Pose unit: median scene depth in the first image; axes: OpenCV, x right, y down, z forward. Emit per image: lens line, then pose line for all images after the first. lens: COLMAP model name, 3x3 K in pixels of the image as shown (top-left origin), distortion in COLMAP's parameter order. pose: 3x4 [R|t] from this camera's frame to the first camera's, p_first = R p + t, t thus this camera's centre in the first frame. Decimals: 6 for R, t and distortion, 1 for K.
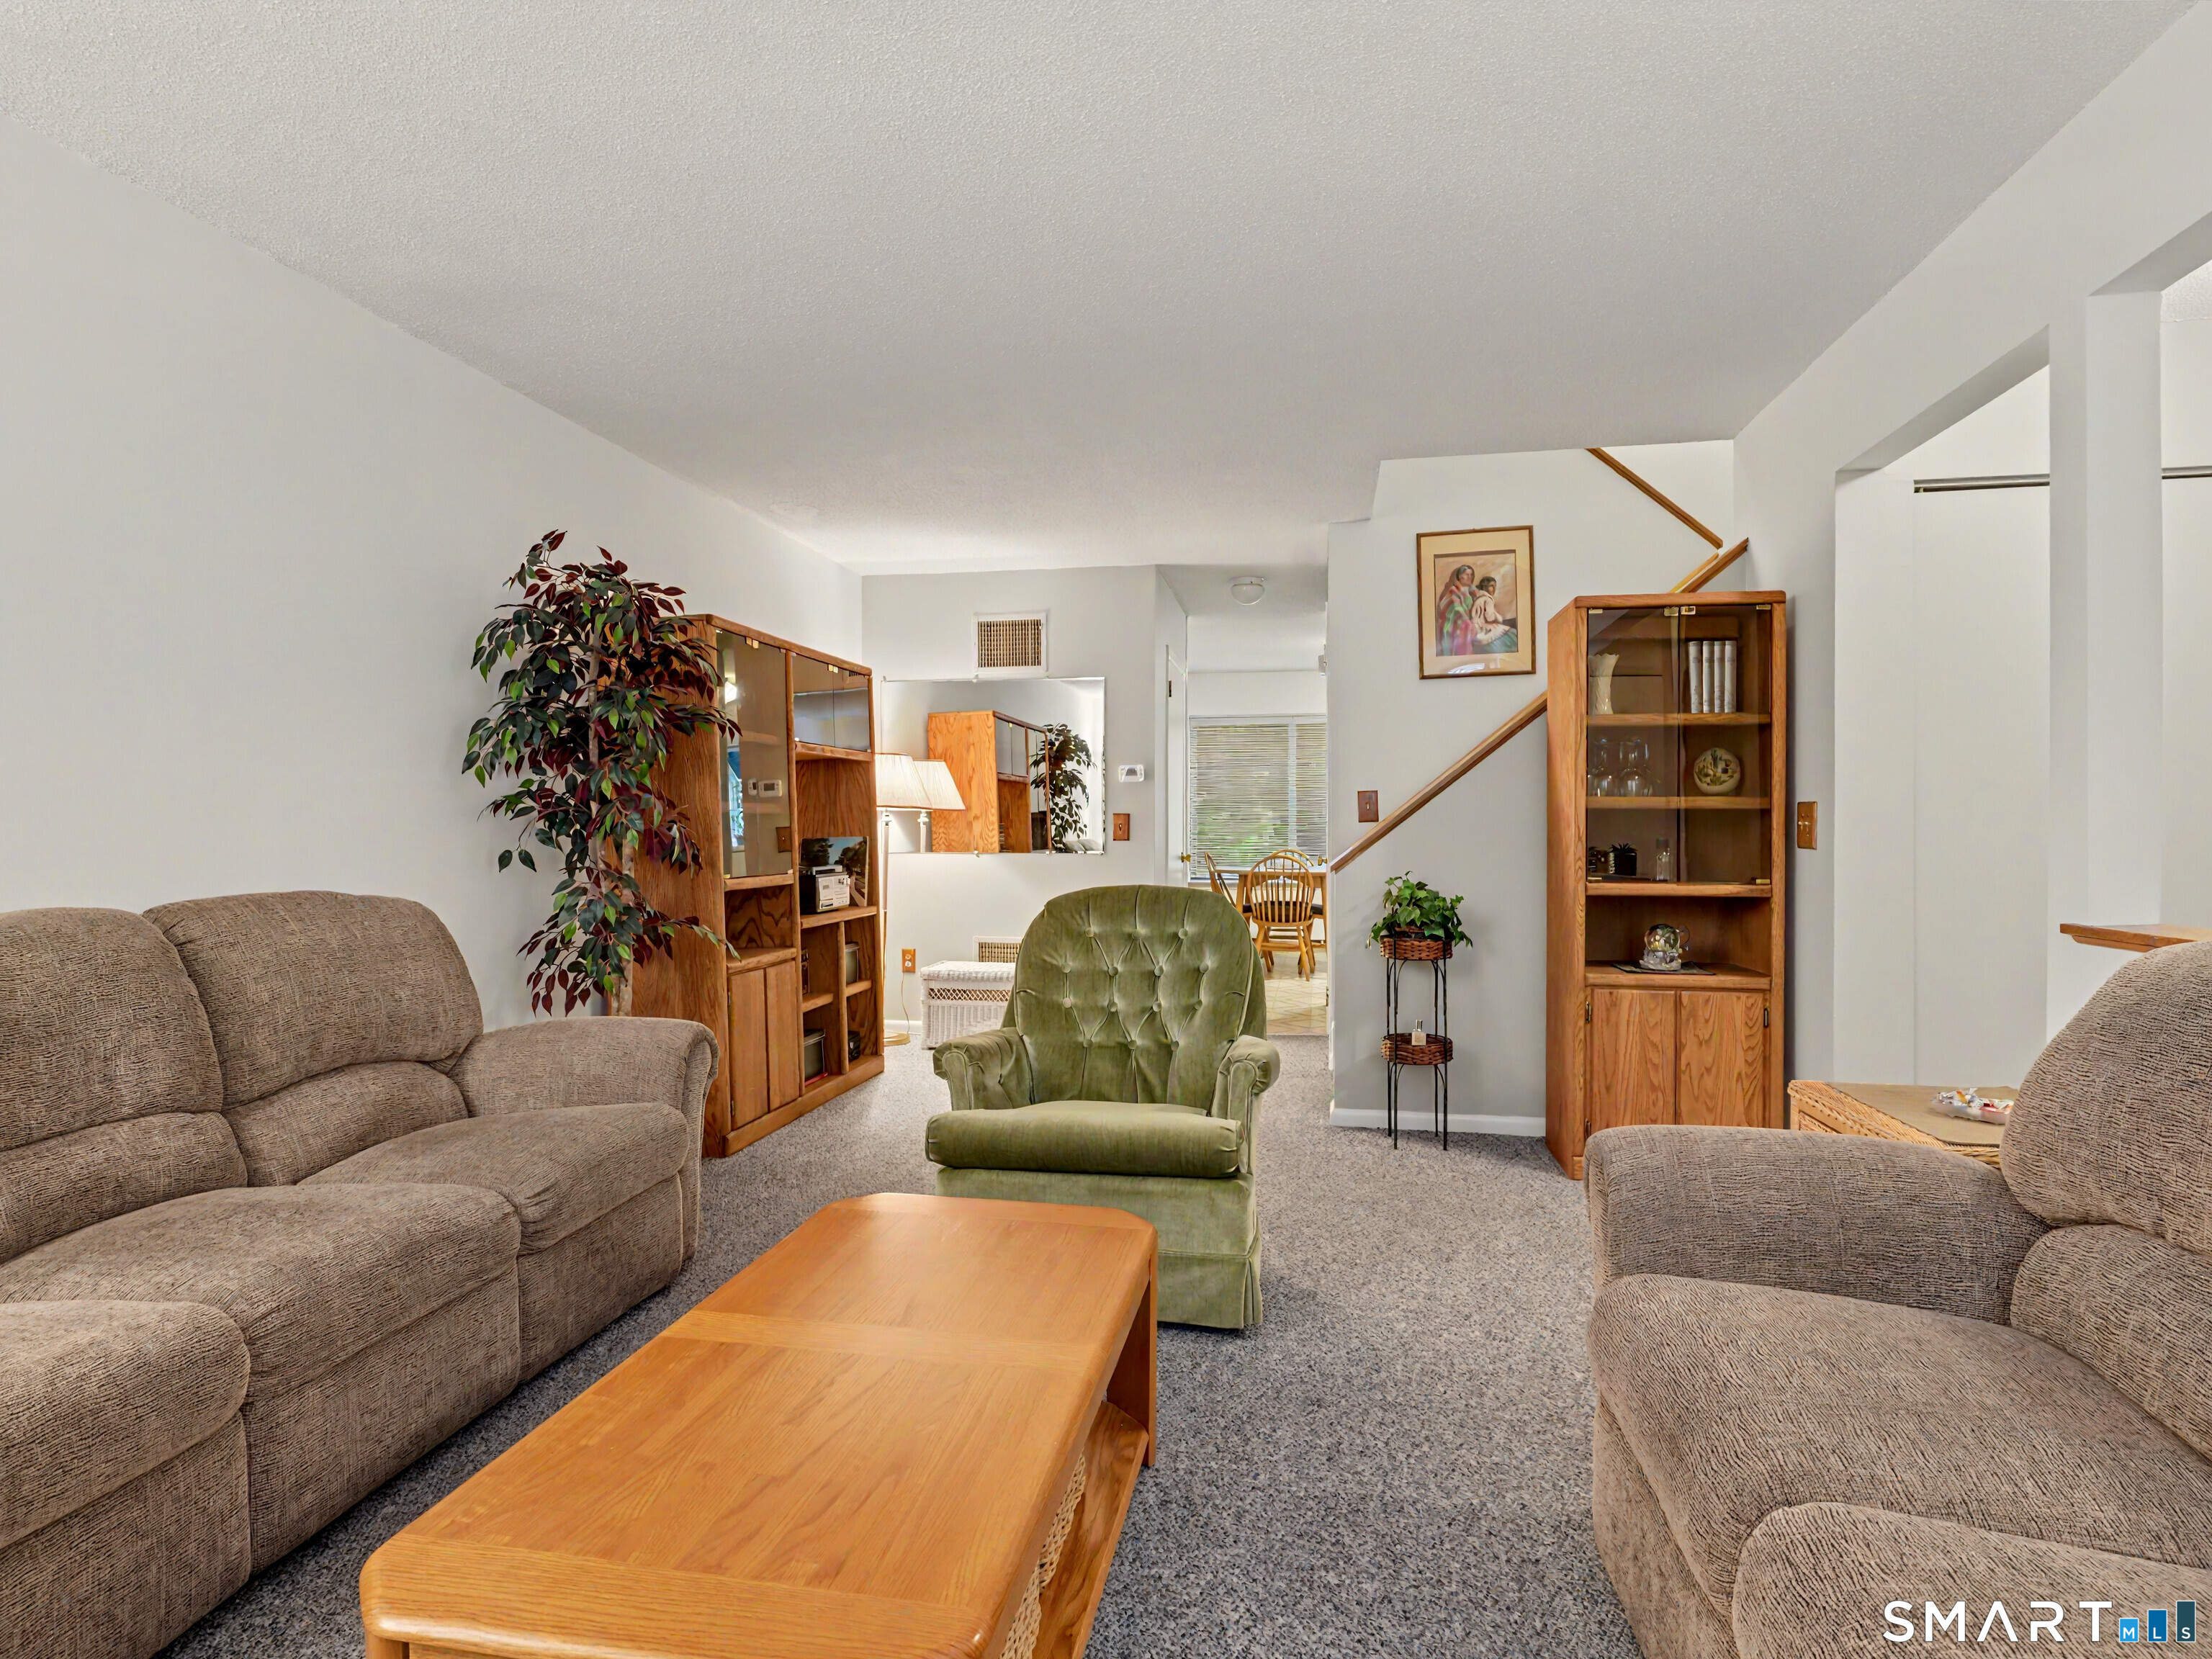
lens RADIAL K [[1206.9, 0, 1105.8], [0, 1206.9, 830.3], [0, 0, 1]] dist [-0.005776, -0.001709]
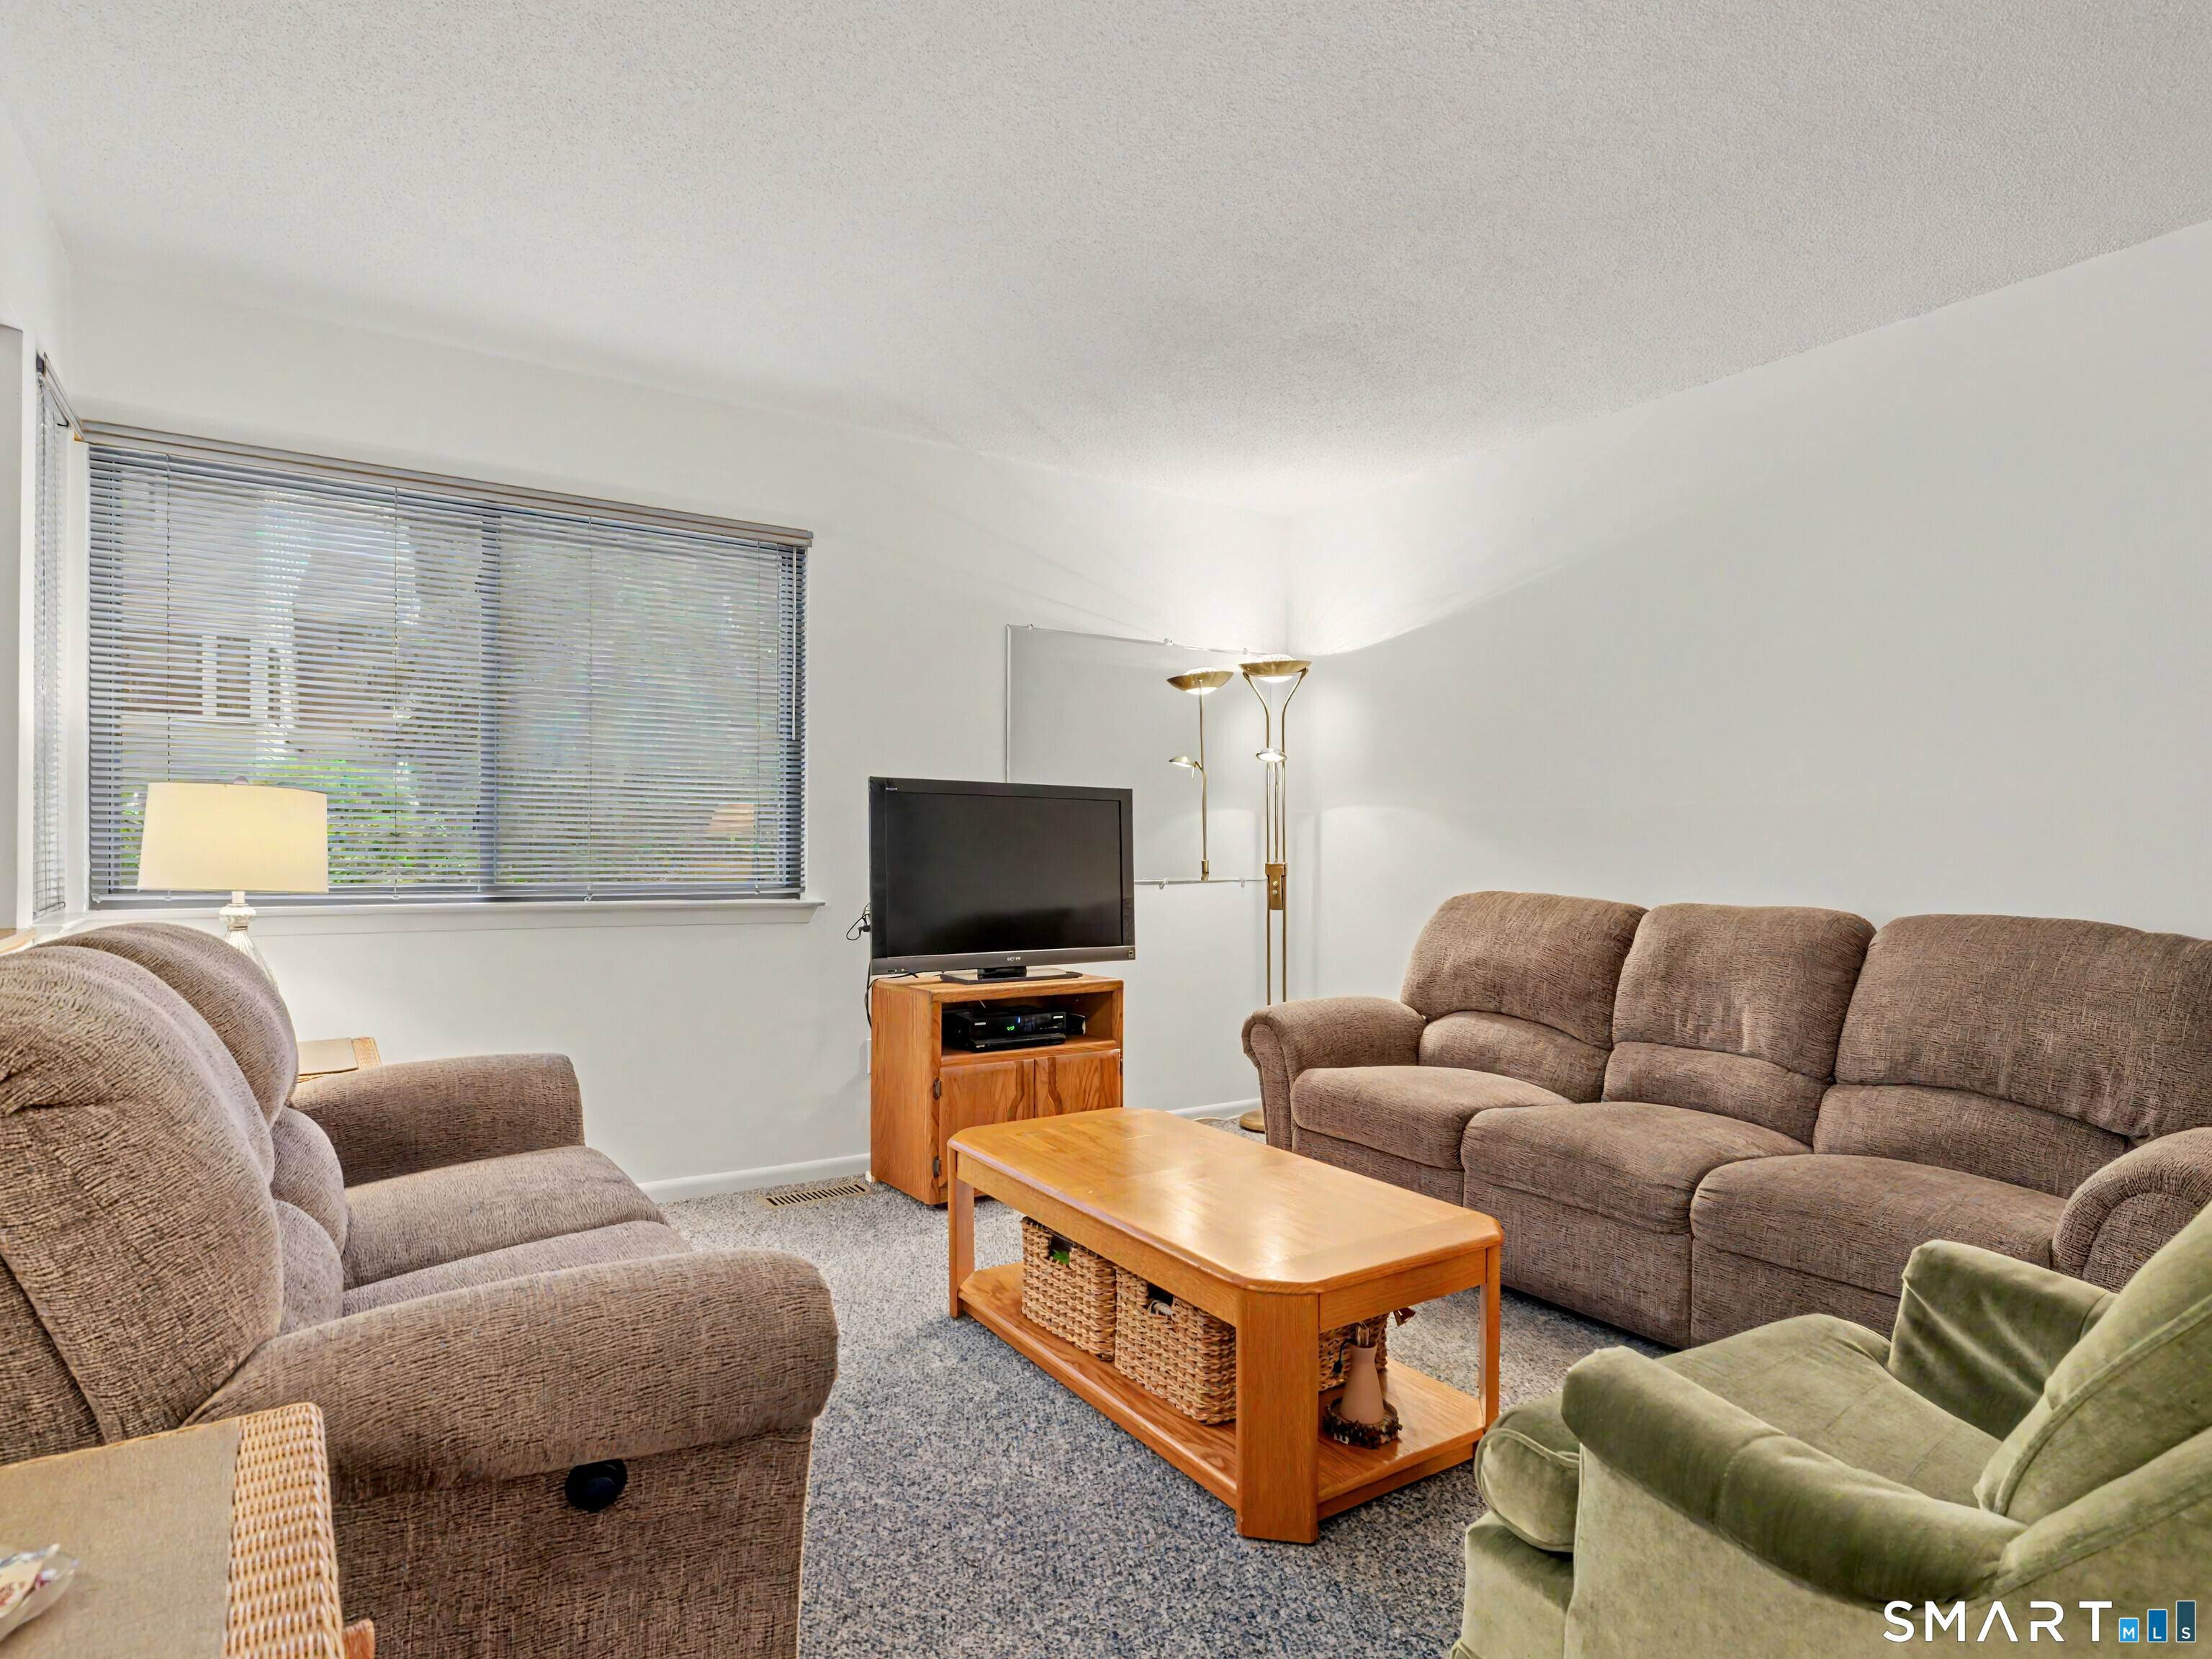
lens RADIAL K [[1206.9, 0, 1105.8], [0, 1206.9, 830.3], [0, 0, 1]] dist [-0.005776, -0.001709]
pose [[-0.724183, -0.007422, -0.689568, 0.876774], [-0.007867, 0.999966, -0.002502, -0.020675], [0.689563, 0.003613, -0.724217, 1.841646]]
